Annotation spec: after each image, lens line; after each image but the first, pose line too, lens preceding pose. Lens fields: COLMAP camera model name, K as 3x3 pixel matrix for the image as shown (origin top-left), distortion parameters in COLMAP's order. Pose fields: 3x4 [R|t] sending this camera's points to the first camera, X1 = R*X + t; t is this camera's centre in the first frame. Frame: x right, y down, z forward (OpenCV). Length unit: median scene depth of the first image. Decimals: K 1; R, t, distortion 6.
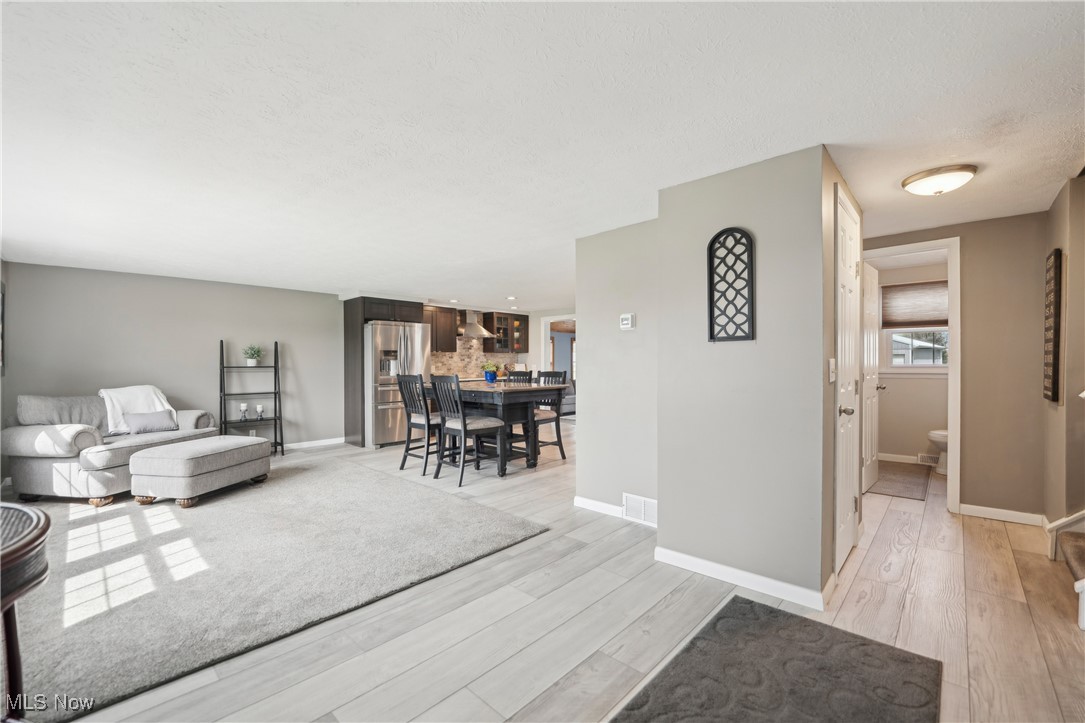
lens RADIAL K [[446.6, 0, 532.4], [0, 446.6, 365.2], [0, 0, 1]] dist [-0.022052, 0.000437]
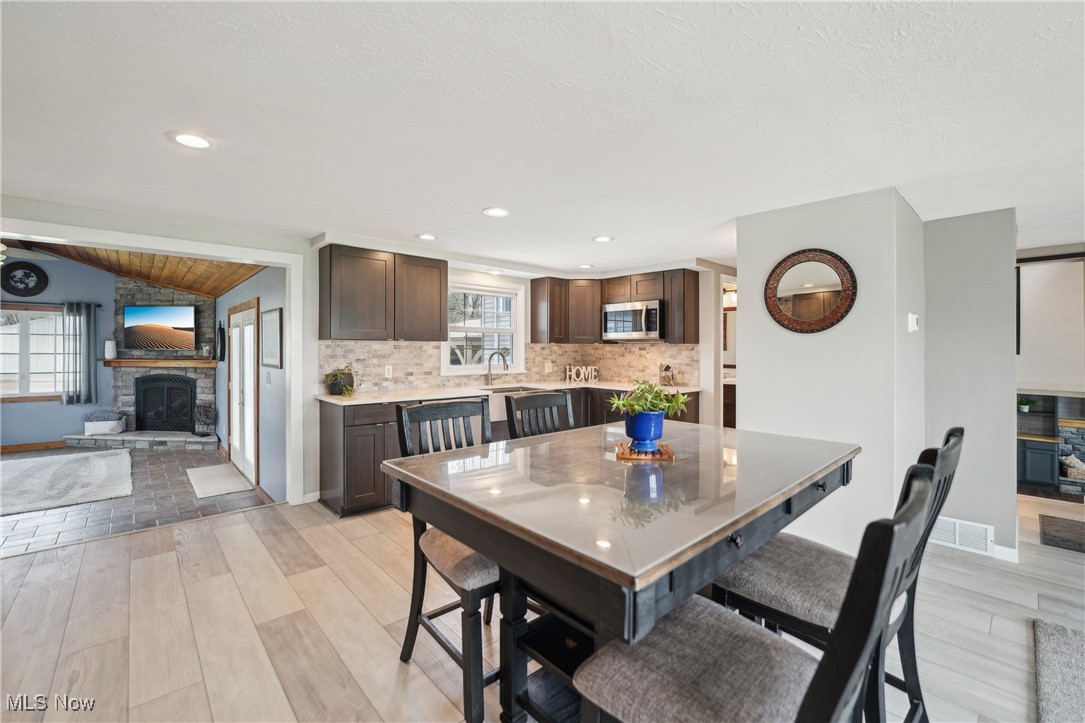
lens RADIAL K [[450.6, 0, 539.2], [0, 450.6, 346.5], [0, 0, 1]] dist [-0.035073, 0.007404]
pose [[0.069058, 0.010131, 0.997561, -0.623878], [-0.007154, 0.999928, -0.009660, -0.039848], [-0.997587, -0.006470, 0.069125, 1.561358]]
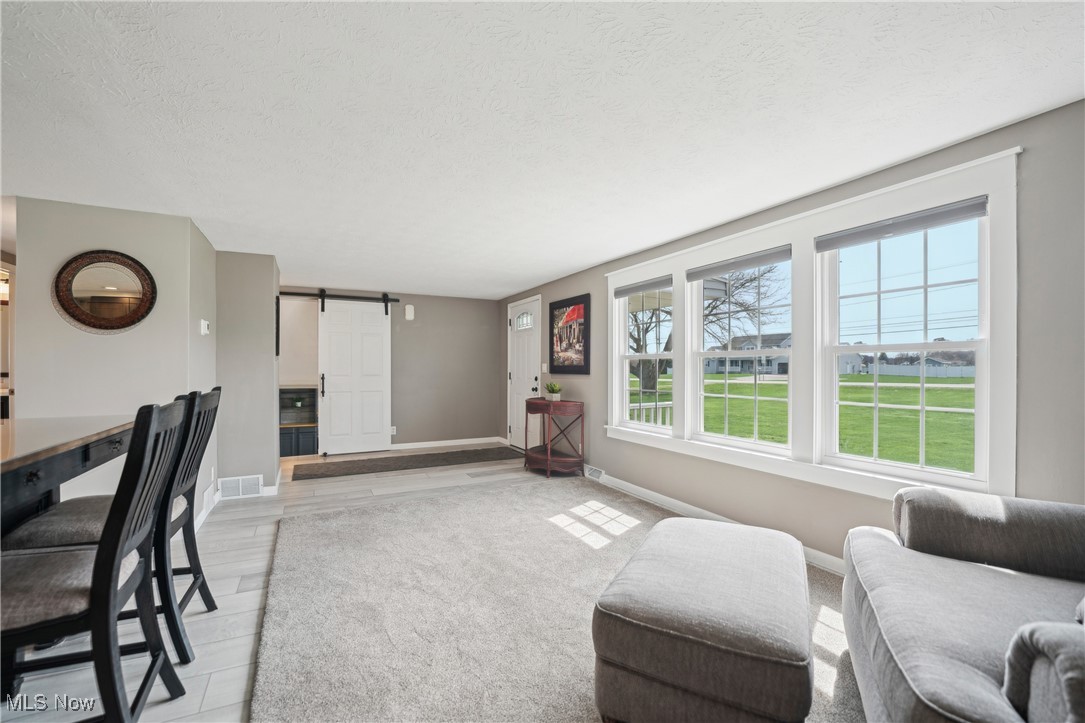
lens RADIAL K [[446.6, 0, 532.4], [0, 446.6, 365.2], [0, 0, 1]] dist [-0.022052, 0.000437]
pose [[-0.945143, 0.009051, 0.326533, -0.819625], [0.007314, 0.999952, -0.006548, 0.001899], [-0.326576, -0.003800, -0.945163, 1.653786]]
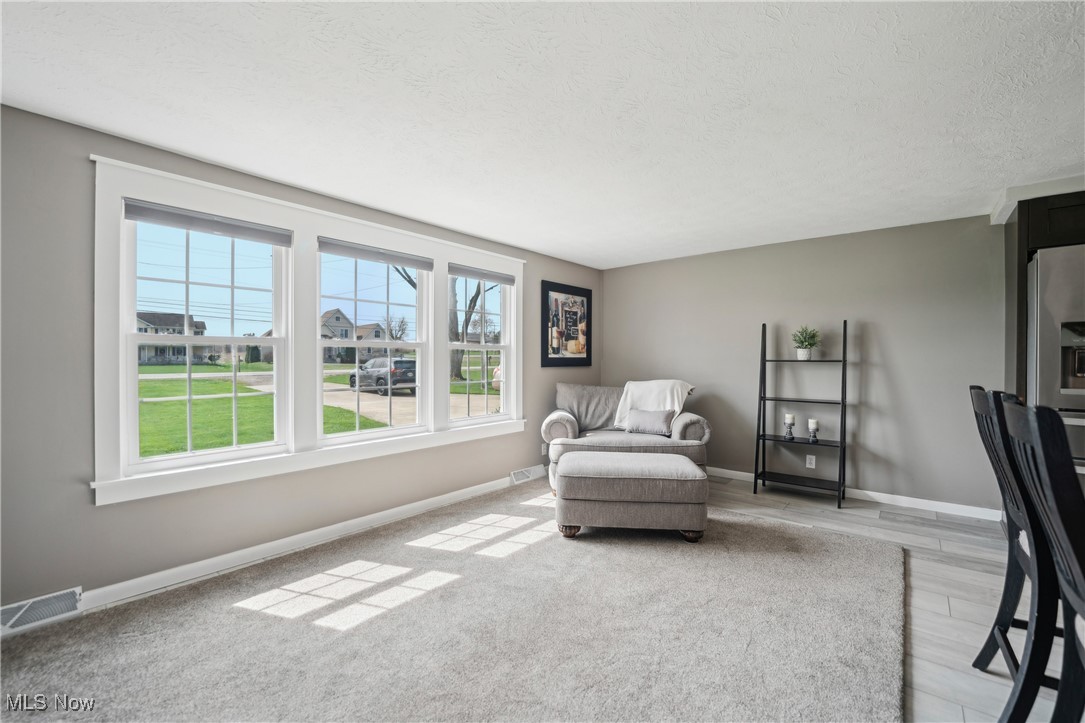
lens RADIAL K [[446.6, 0, 532.4], [0, 446.6, 365.2], [0, 0, 1]] dist [-0.022052, 0.000437]
pose [[0.061057, 0.022897, -0.997872, 0.010441], [-0.004814, 0.999732, 0.022646, -0.004534], [0.998123, 0.003421, 0.061151, 0.915394]]
